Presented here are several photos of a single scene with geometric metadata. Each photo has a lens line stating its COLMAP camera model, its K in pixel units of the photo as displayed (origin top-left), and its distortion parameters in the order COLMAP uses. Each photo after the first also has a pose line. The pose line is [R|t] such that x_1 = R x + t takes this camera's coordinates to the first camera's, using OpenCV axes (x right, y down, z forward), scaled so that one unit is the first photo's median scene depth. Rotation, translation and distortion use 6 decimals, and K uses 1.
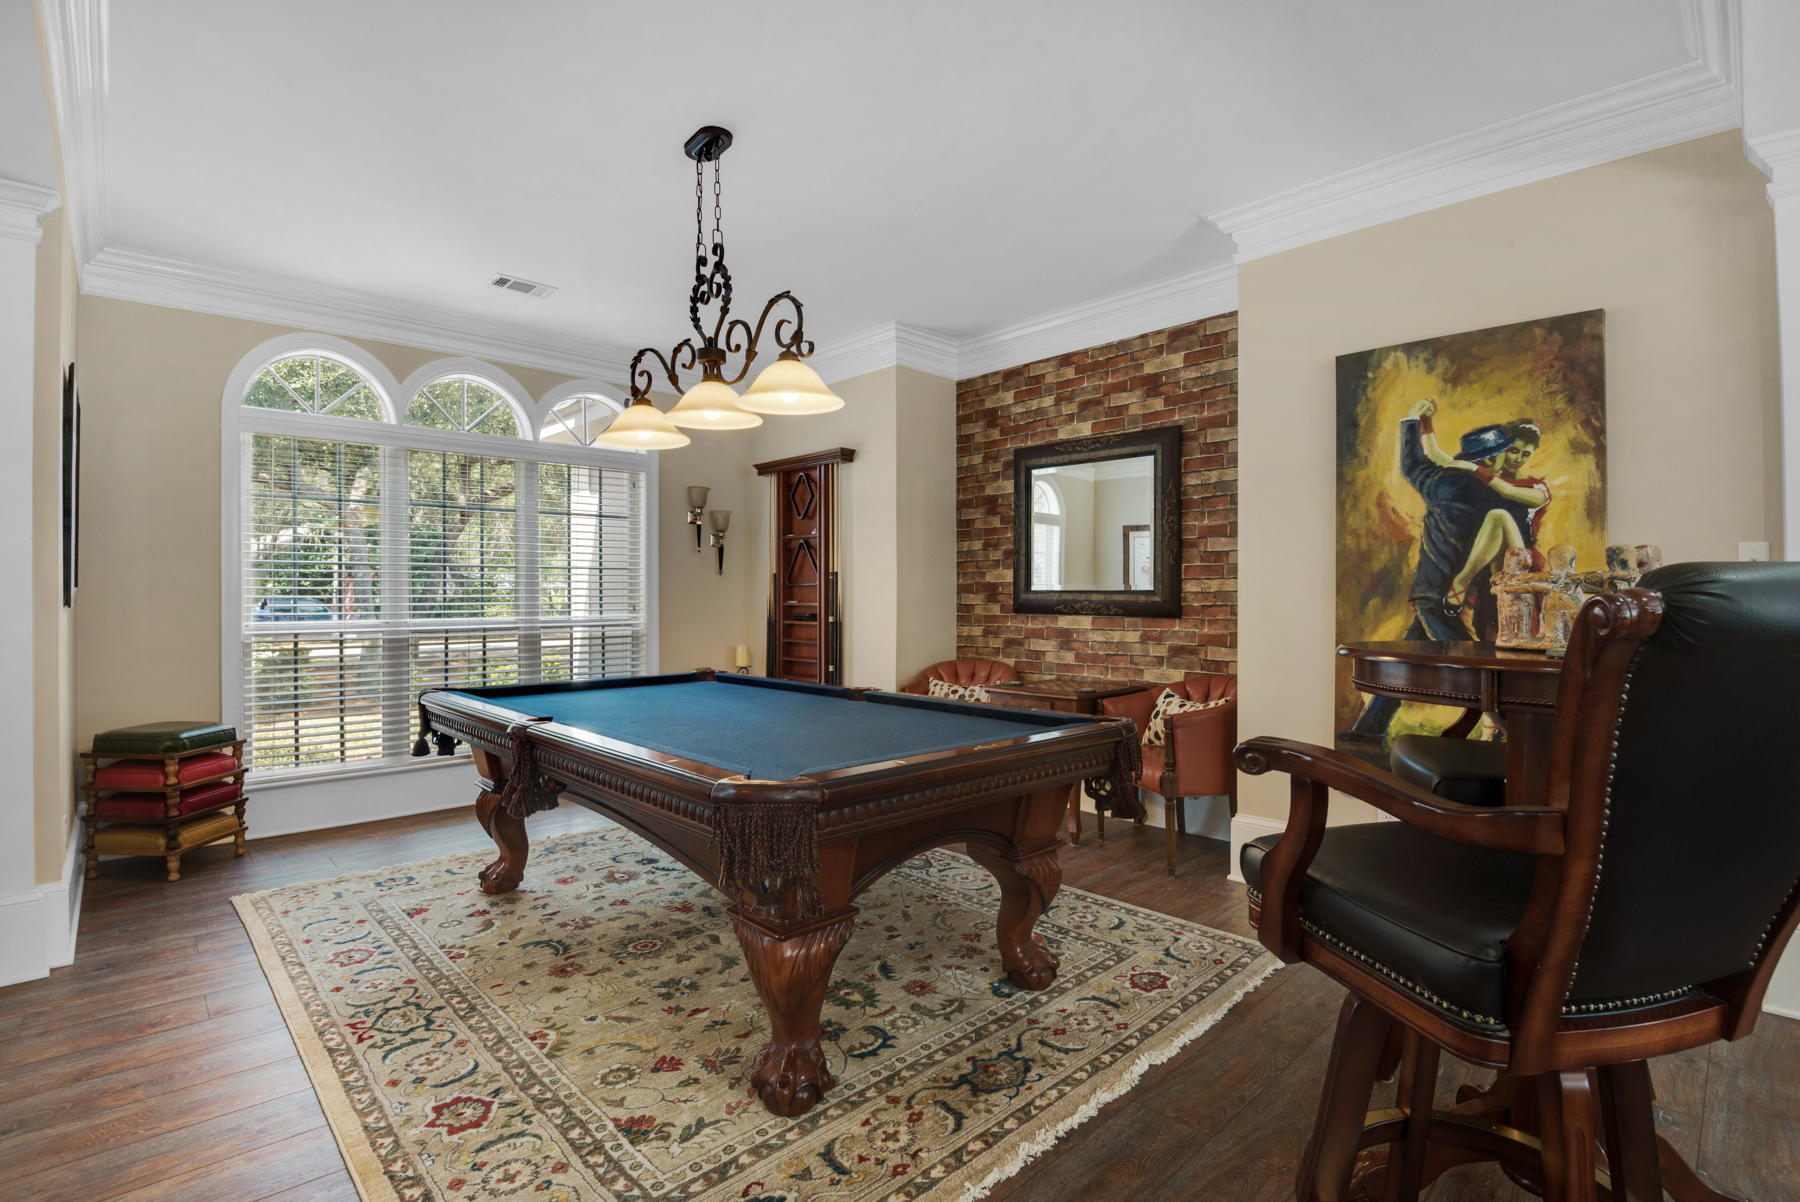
lens RADIAL K [[836.3, 0, 908.5], [0, 836.3, 601.4], [0, 0, 1]] dist [-0.027776, -0.009720]
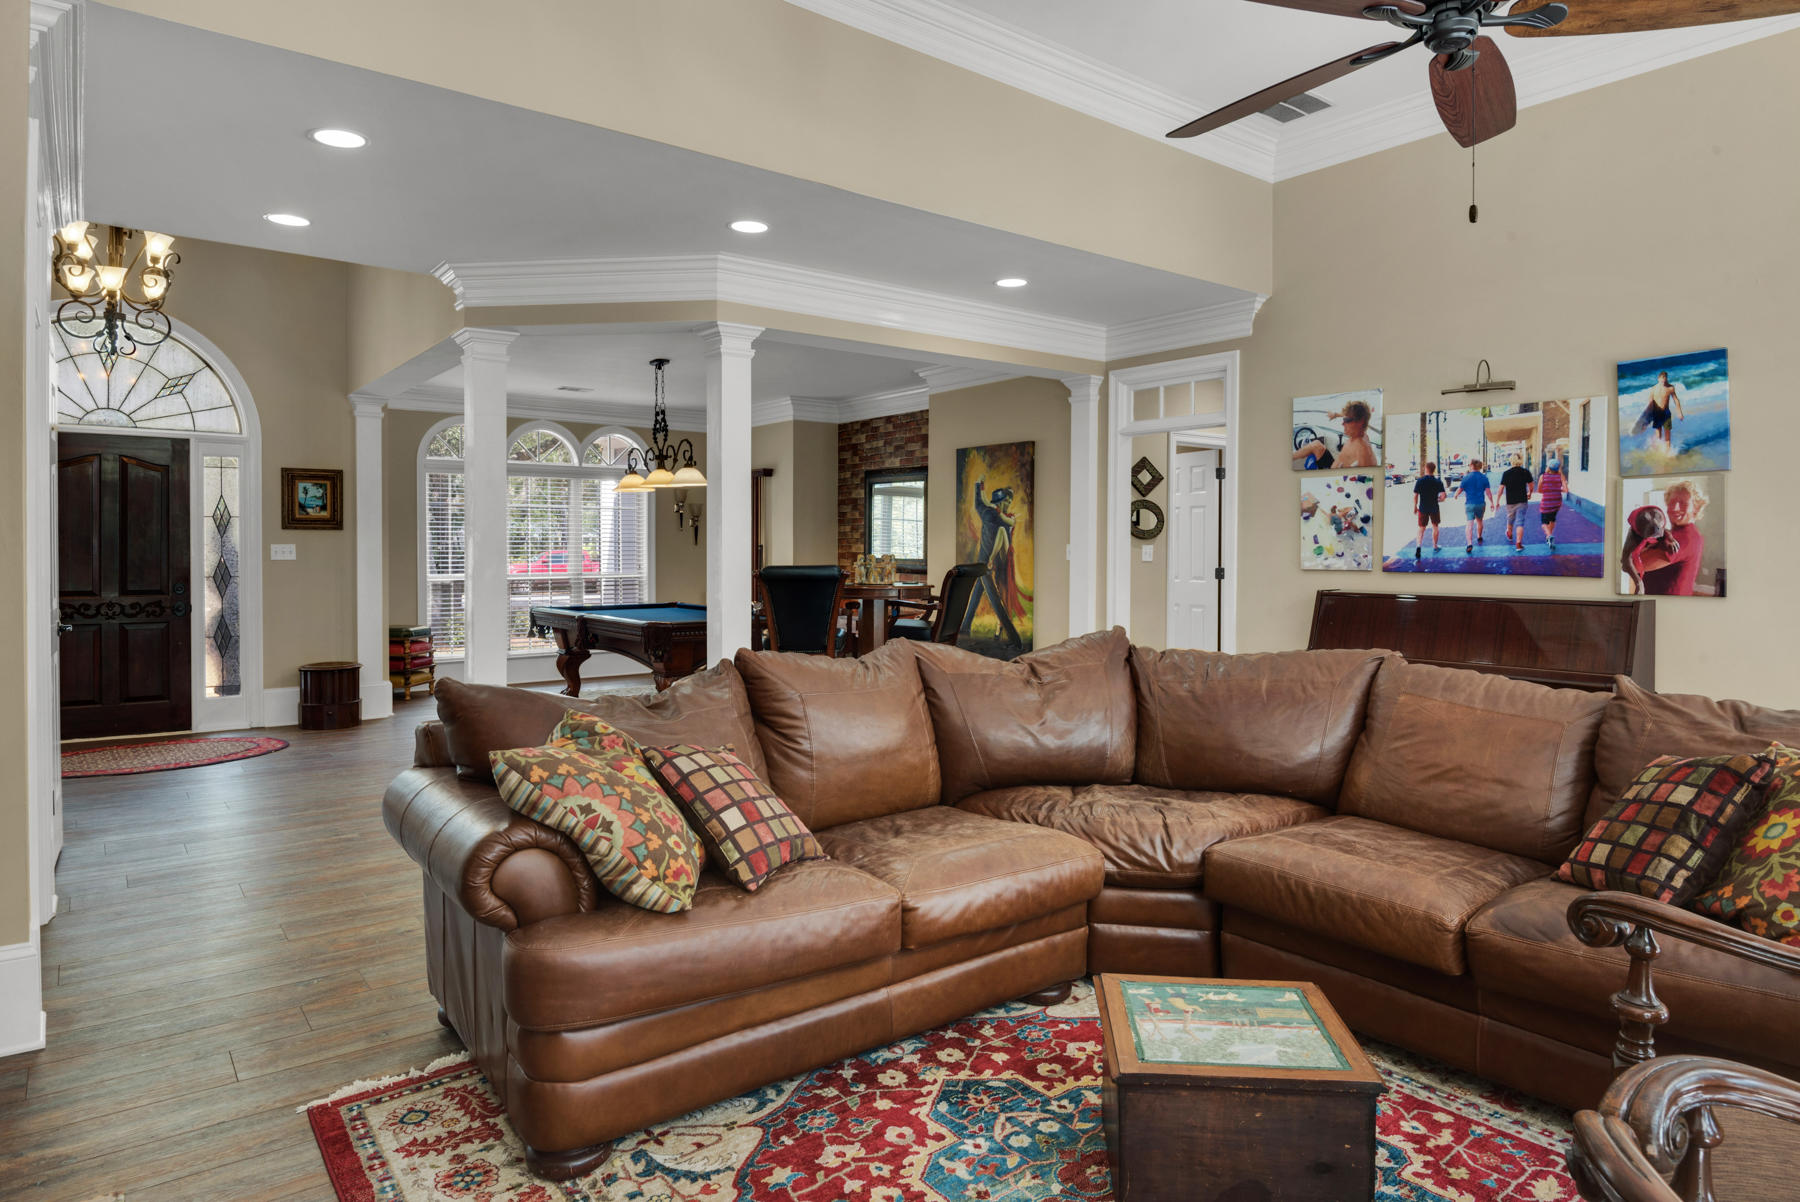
lens RADIAL K [[1039.0, 0, 892.7], [0, 1039.0, 555.4], [0, 0, 1]] dist [-0.008937, -0.004938]
pose [[0.993568, 0.006078, -0.113077, 0.658287], [-0.005982, 0.999981, 0.001187, -0.032475], [0.113082, -0.000503, 0.993586, -1.607604]]
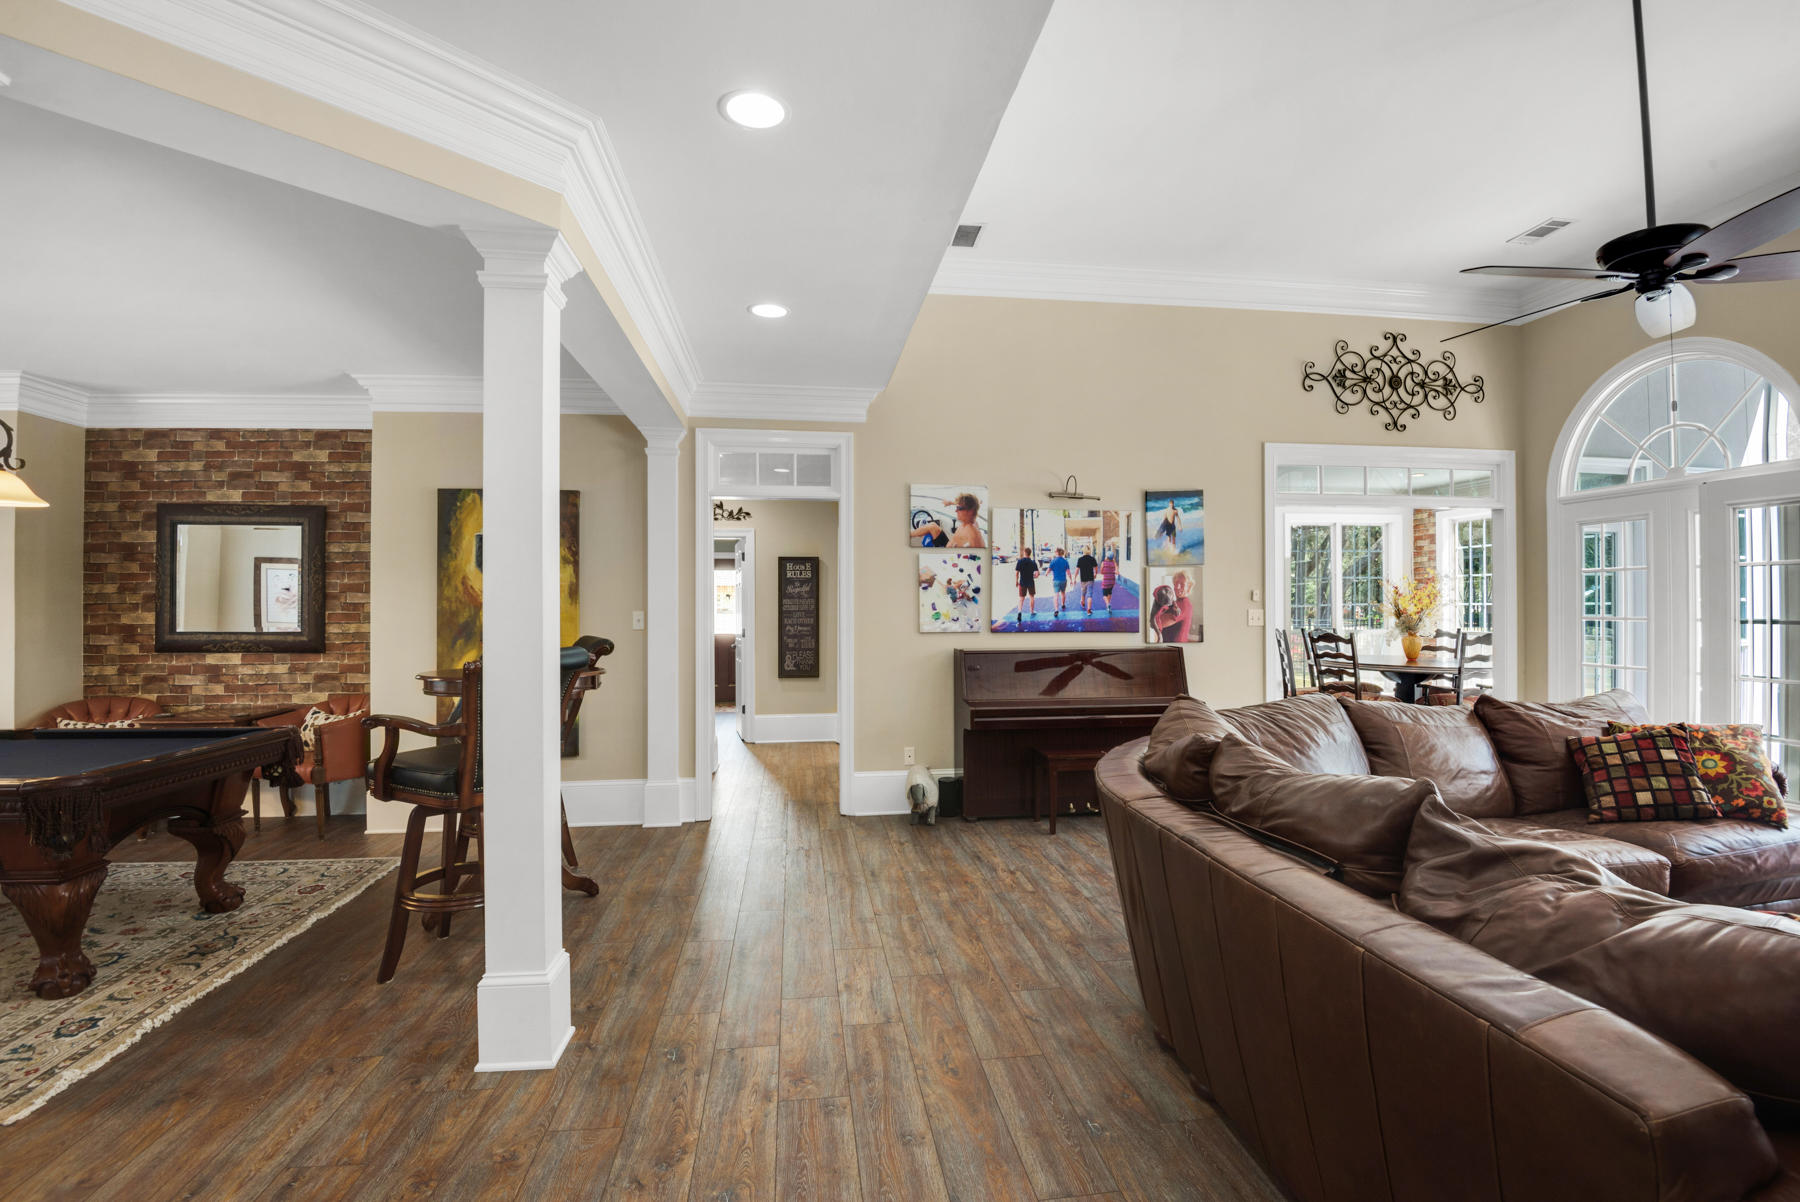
lens RADIAL K [[836.3, 0, 895.3], [0, 836.3, 601.7], [0, 0, 1]] dist [-0.027776, -0.009720]
pose [[0.594784, 0.005357, 0.803867, -0.245860], [0.007073, 0.999904, -0.011897, -0.053072], [-0.803854, 0.012762, 0.594689, -0.669818]]
